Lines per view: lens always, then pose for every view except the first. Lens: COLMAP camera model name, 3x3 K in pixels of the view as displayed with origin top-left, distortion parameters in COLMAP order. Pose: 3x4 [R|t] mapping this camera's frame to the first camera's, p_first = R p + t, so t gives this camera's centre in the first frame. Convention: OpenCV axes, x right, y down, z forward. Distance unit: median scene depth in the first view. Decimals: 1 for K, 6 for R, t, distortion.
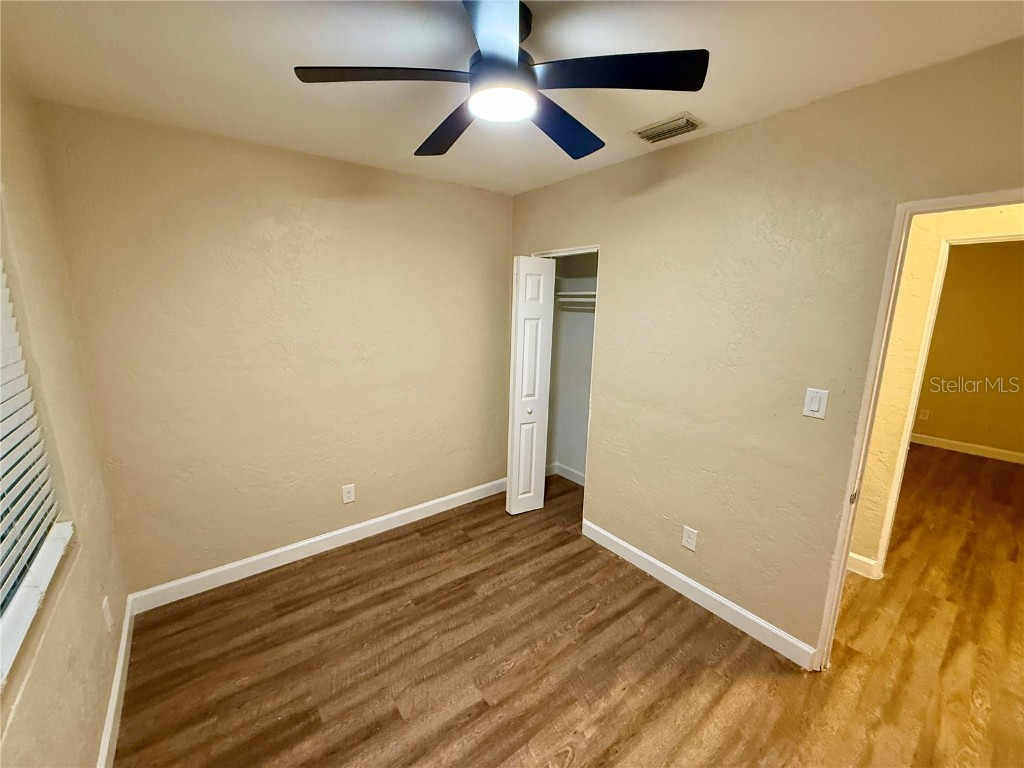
lens RADIAL K [[407.1, 0, 510.8], [0, 407.1, 381.3], [0, 0, 1]] dist [-0.000439, 0.000327]
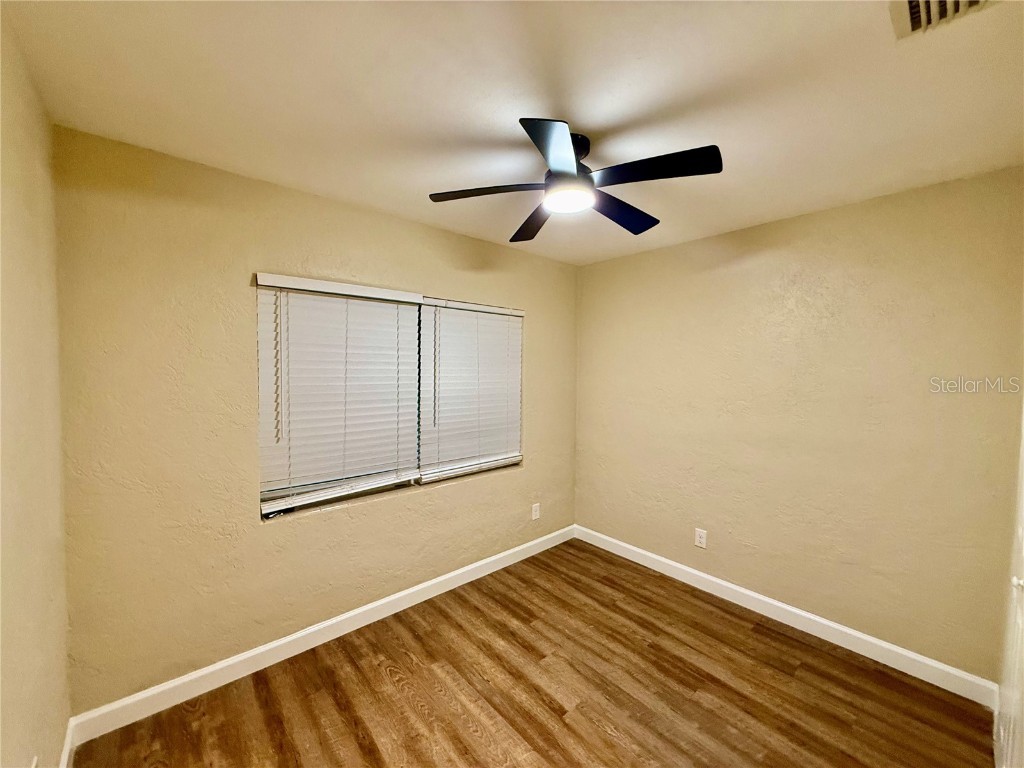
lens RADIAL K [[407.1, 0, 514.4], [0, 407.1, 386.6], [0, 0, 1]] dist [-0.000439, 0.000327]
pose [[0.067960, 0.034830, -0.997080, 0.780663], [-0.196925, 0.980197, 0.020818, -0.043030], [0.978060, 0.194936, 0.073473, 0.499706]]
